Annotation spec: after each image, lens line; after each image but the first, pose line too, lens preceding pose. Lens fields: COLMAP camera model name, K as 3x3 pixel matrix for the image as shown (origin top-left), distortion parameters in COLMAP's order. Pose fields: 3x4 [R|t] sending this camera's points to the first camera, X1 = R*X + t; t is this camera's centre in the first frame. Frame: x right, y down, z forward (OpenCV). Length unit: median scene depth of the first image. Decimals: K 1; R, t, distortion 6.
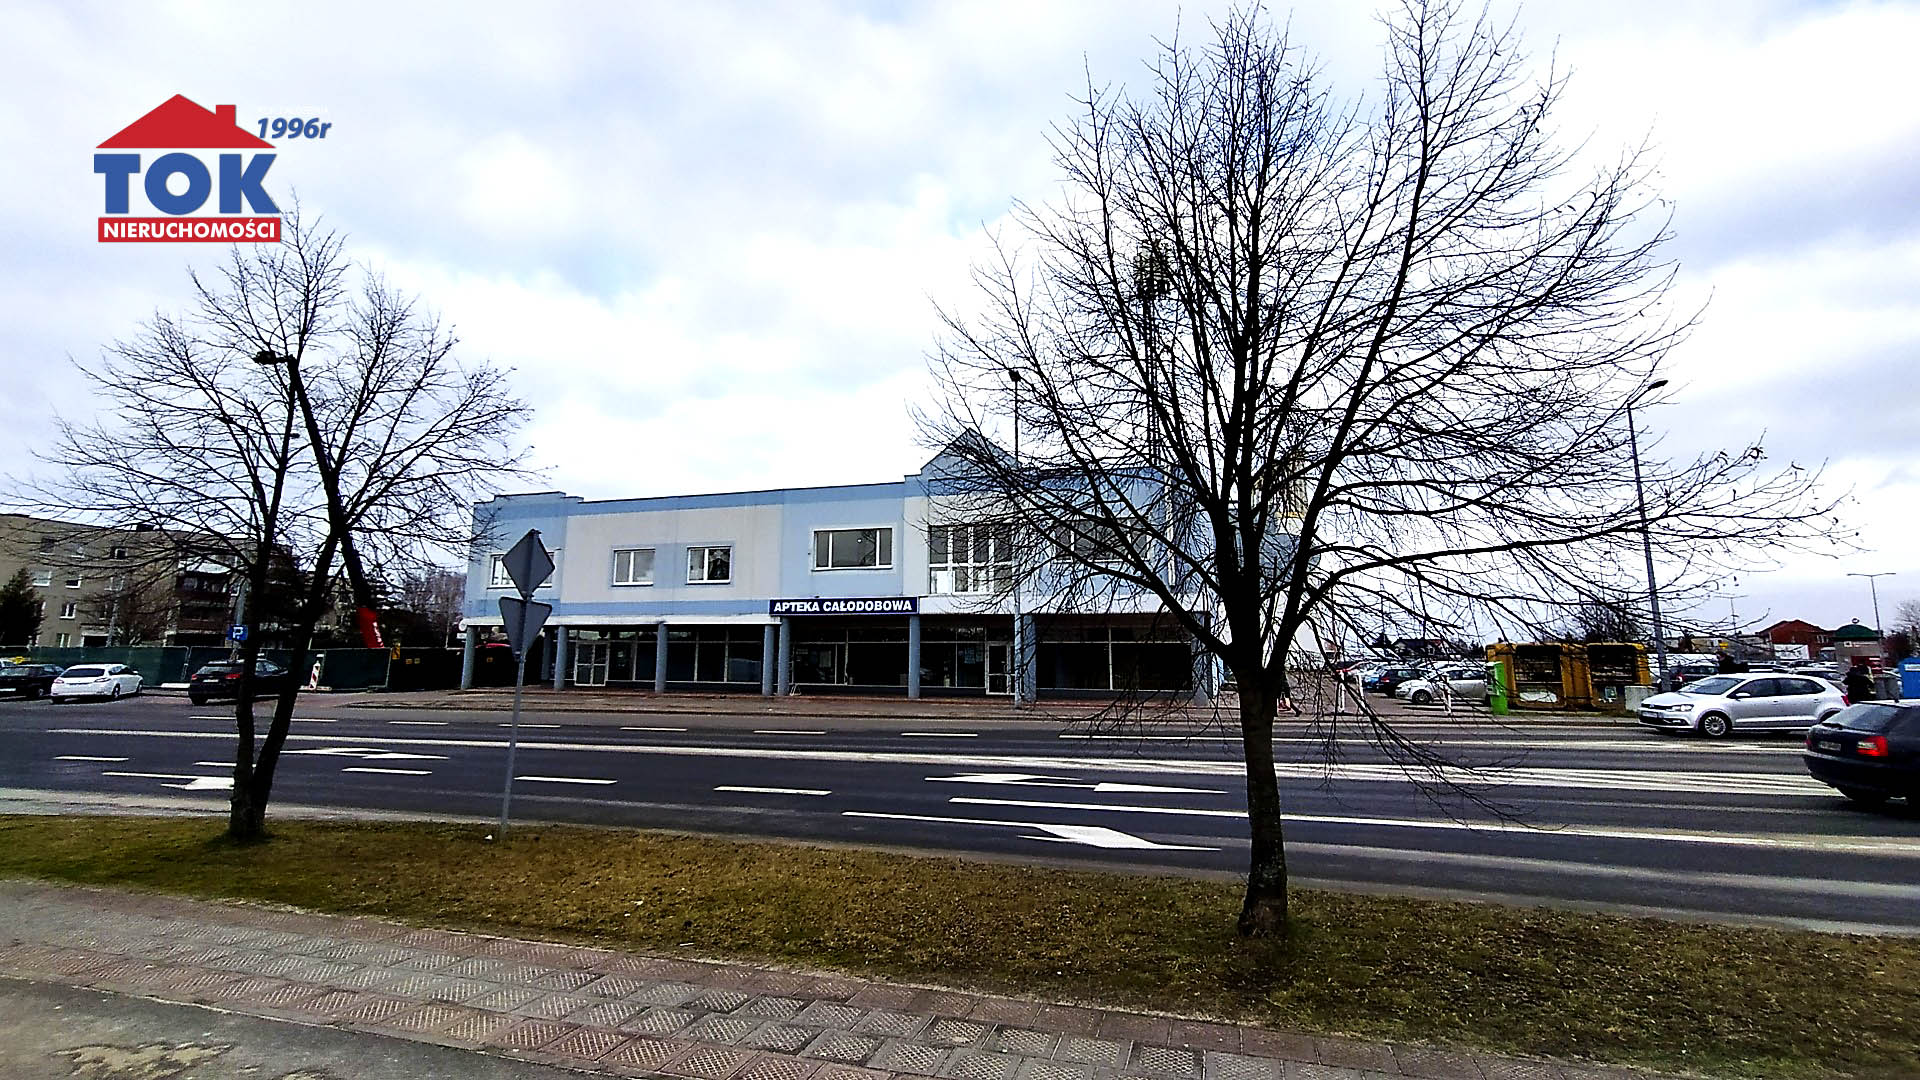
lens RADIAL K [[876.3, 0, 923.7], [0, 876.3, 509.4], [0, 0, 1]] dist [0.034547, -0.000071]
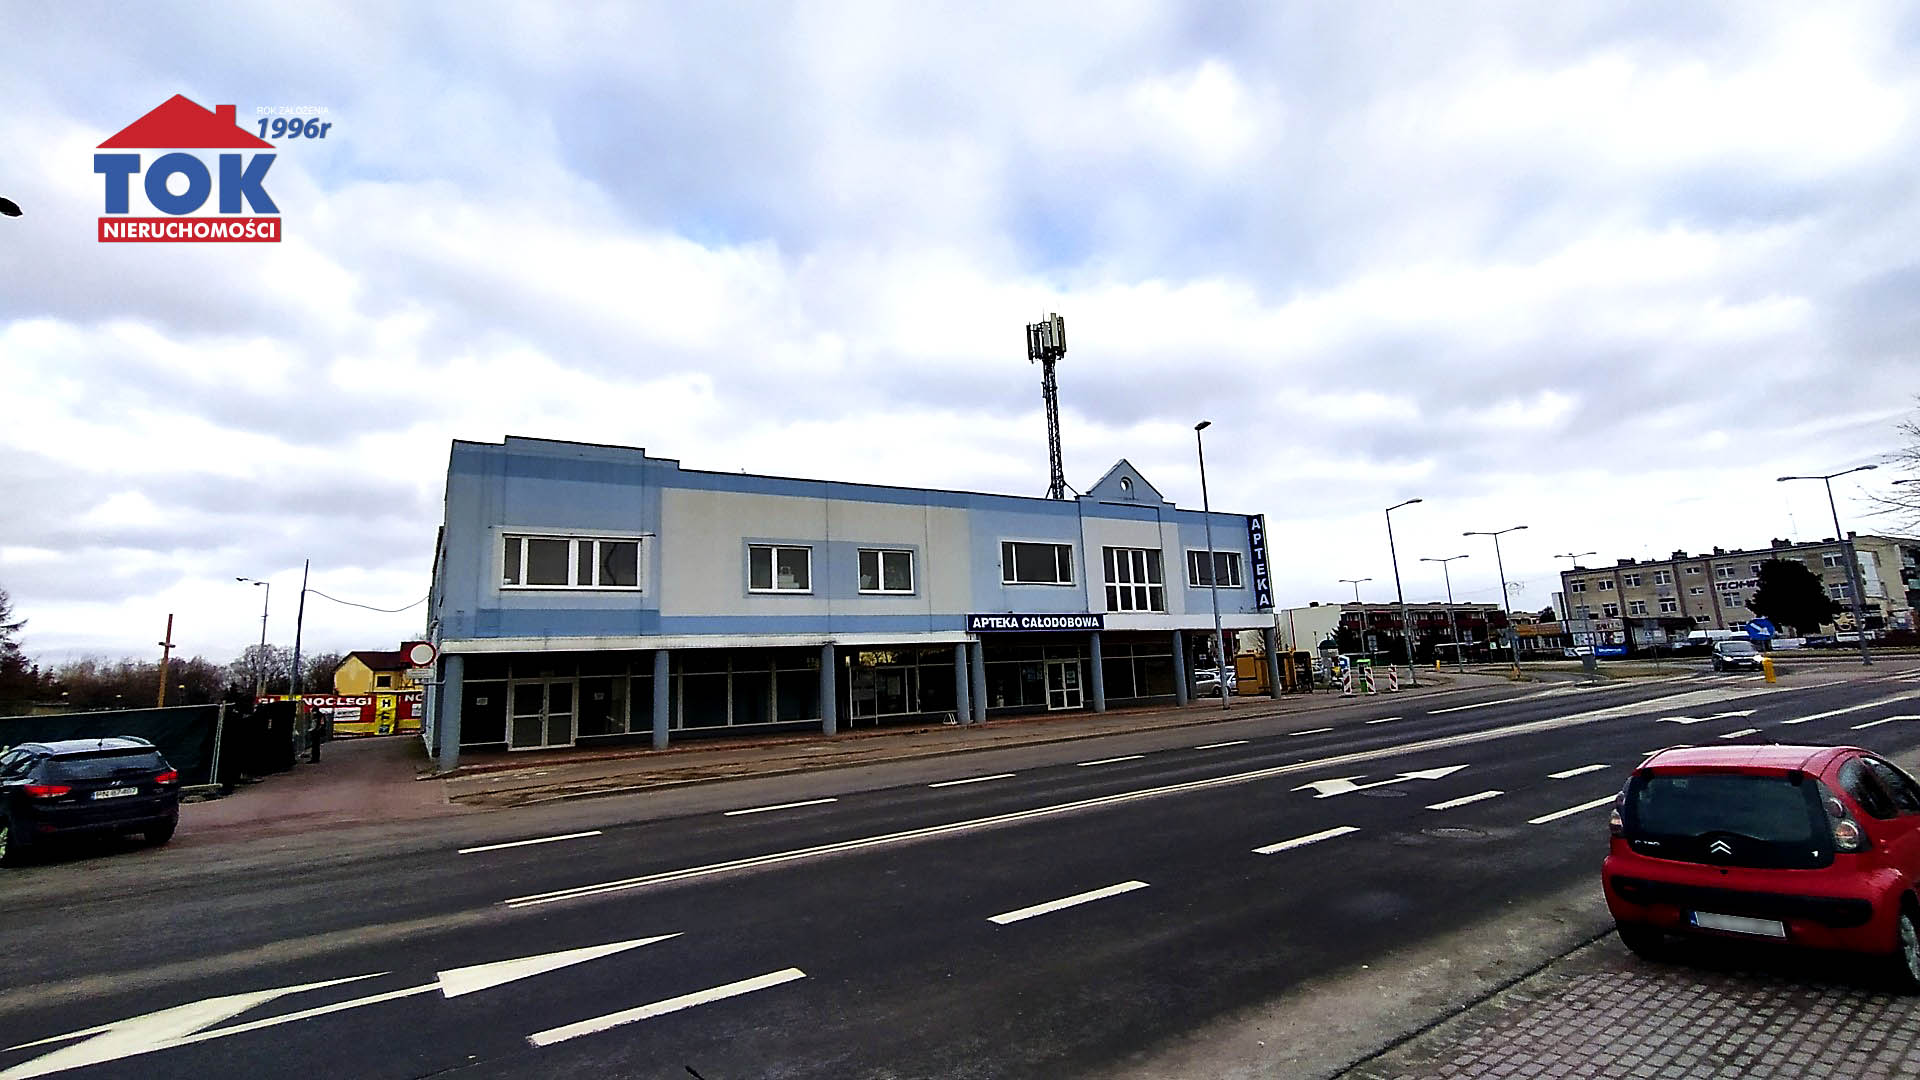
lens RADIAL K [[876.3, 0, 923.7], [0, 876.3, 509.4], [0, 0, 1]] dist [0.034547, -0.000071]
pose [[0.652590, 0.106162, 0.750237, -0.879274], [-0.073687, 0.994335, -0.076607, 0.068736], [-0.754120, -0.005290, 0.656716, 0.456394]]
